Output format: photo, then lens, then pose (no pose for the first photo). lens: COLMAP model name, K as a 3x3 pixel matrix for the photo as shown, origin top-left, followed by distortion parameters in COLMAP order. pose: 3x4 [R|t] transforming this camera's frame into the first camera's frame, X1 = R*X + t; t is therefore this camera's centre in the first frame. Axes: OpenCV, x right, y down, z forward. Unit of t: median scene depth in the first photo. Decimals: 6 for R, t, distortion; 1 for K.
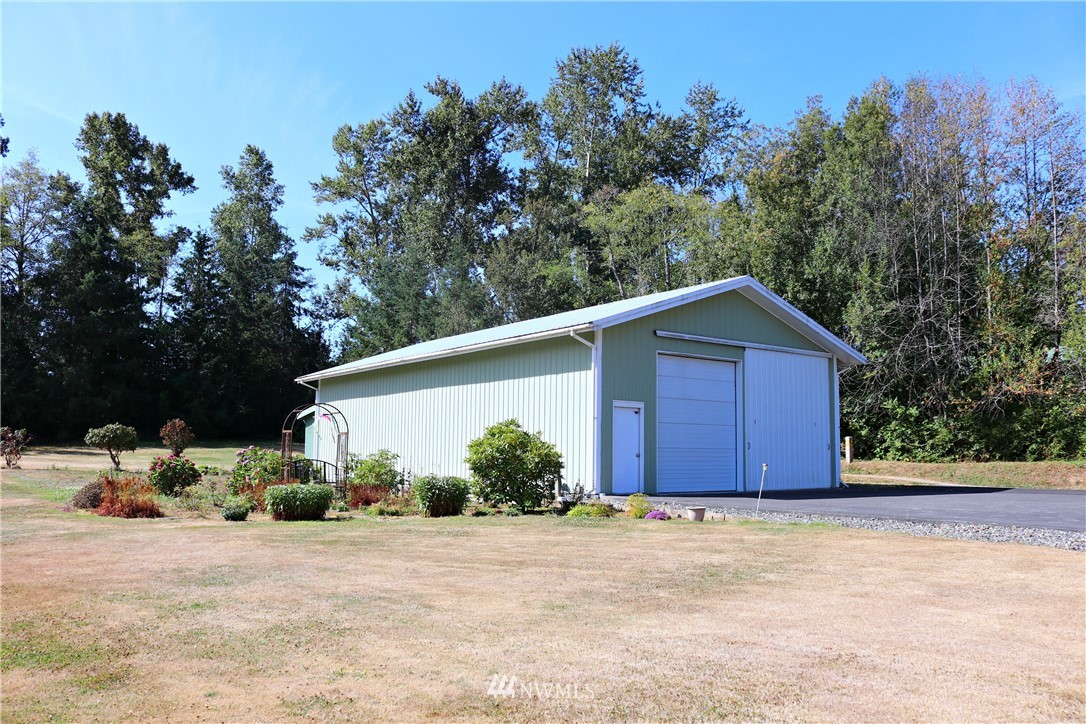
lens RADIAL K [[893.5, 0, 532.8], [0, 893.5, 362.5], [0, 0, 1]] dist [-0.162791, 0.119592]
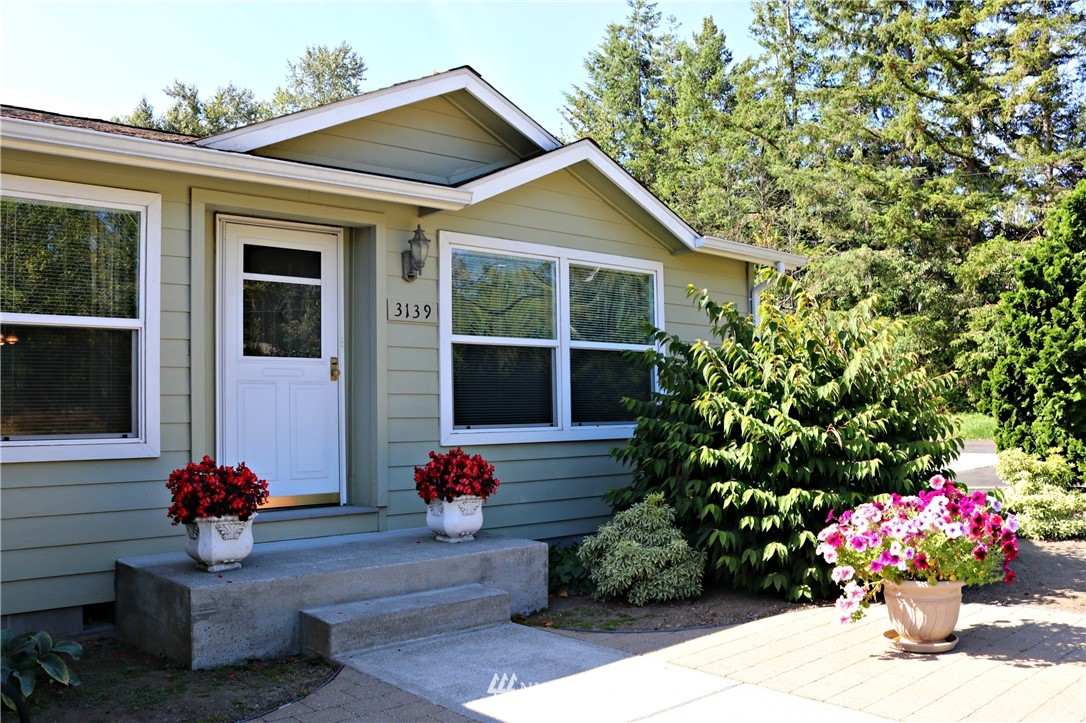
lens RADIAL K [[893.5, 0, 532.8], [0, 893.5, 362.0], [0, 0, 1]] dist [-0.162791, 0.119592]
pose [[0.993839, -0.019237, 0.109155, 0.224228], [0.011860, 0.997627, 0.067828, -0.029593], [-0.110201, -0.066115, 0.991708, -0.190515]]
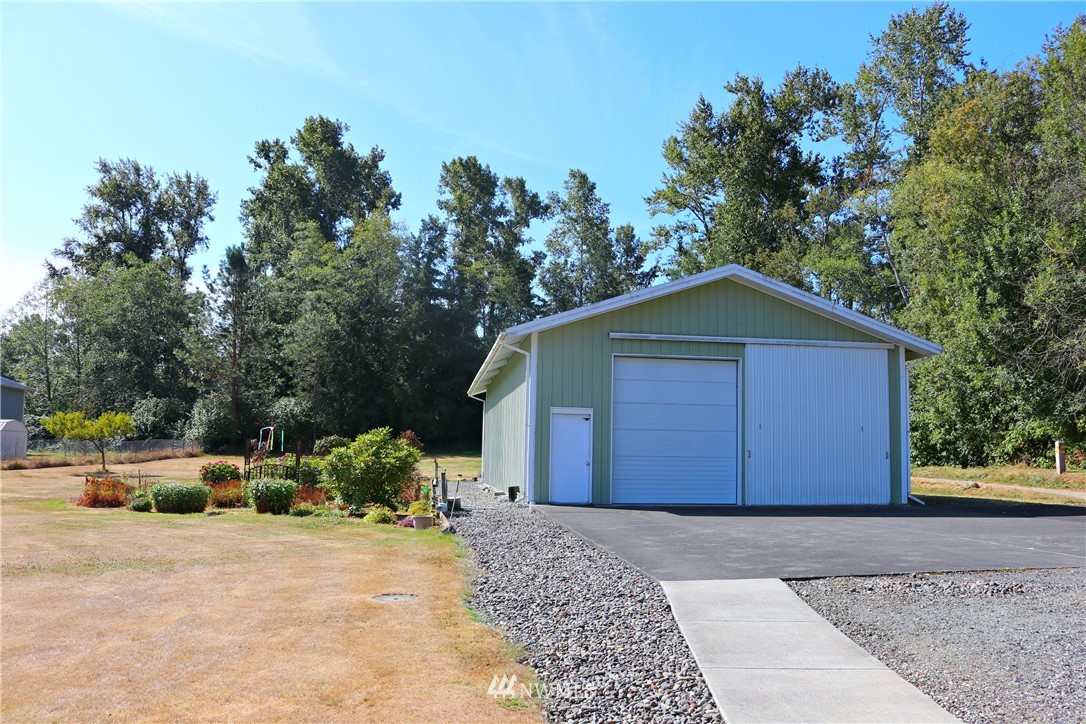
lens RADIAL K [[893.5, 0, 532.8], [0, 893.5, 362.5], [0, 0, 1]] dist [-0.162791, 0.119592]
pose [[0.871482, -0.048535, -0.488020, 0.152038], [0.045008, 0.998807, -0.018962, 0.002957], [0.488358, -0.005440, 0.872626, 0.036564]]
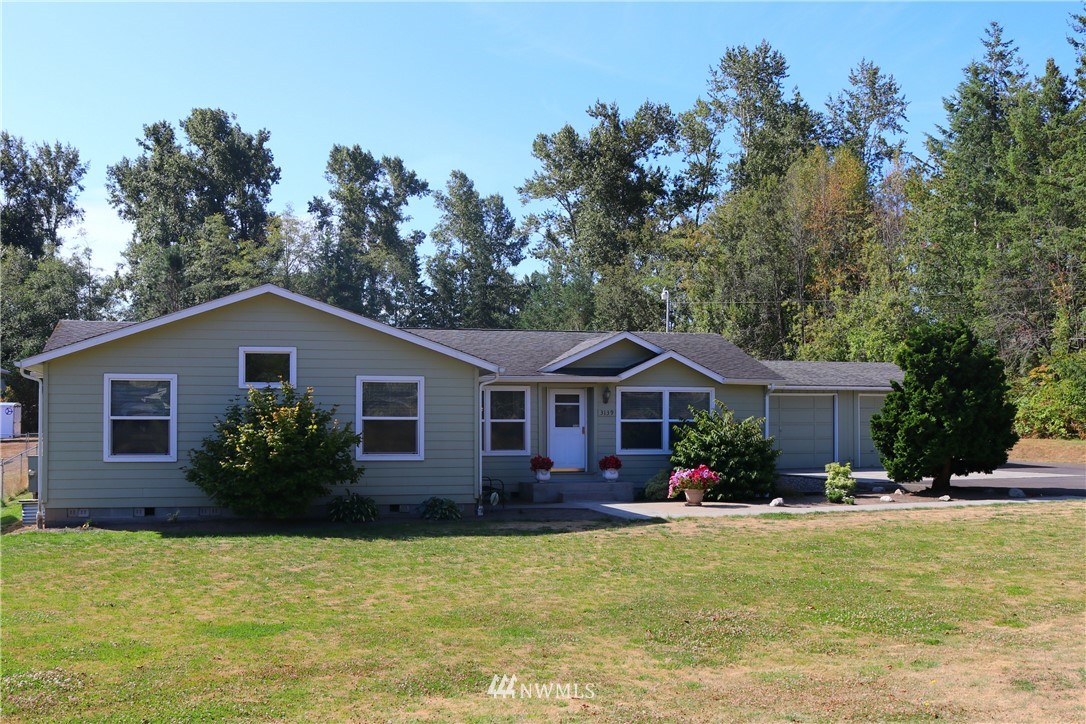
lens RADIAL K [[1114.5, 0, 545.2], [0, 1114.5, 399.5], [0, 0, 1]] dist [-0.128585, 0.000855]
pose [[0.938780, -0.018445, -0.344022, 0.321636], [0.051555, 0.994843, 0.087344, -0.063485], [0.340637, -0.099733, 0.934890, -0.428952]]
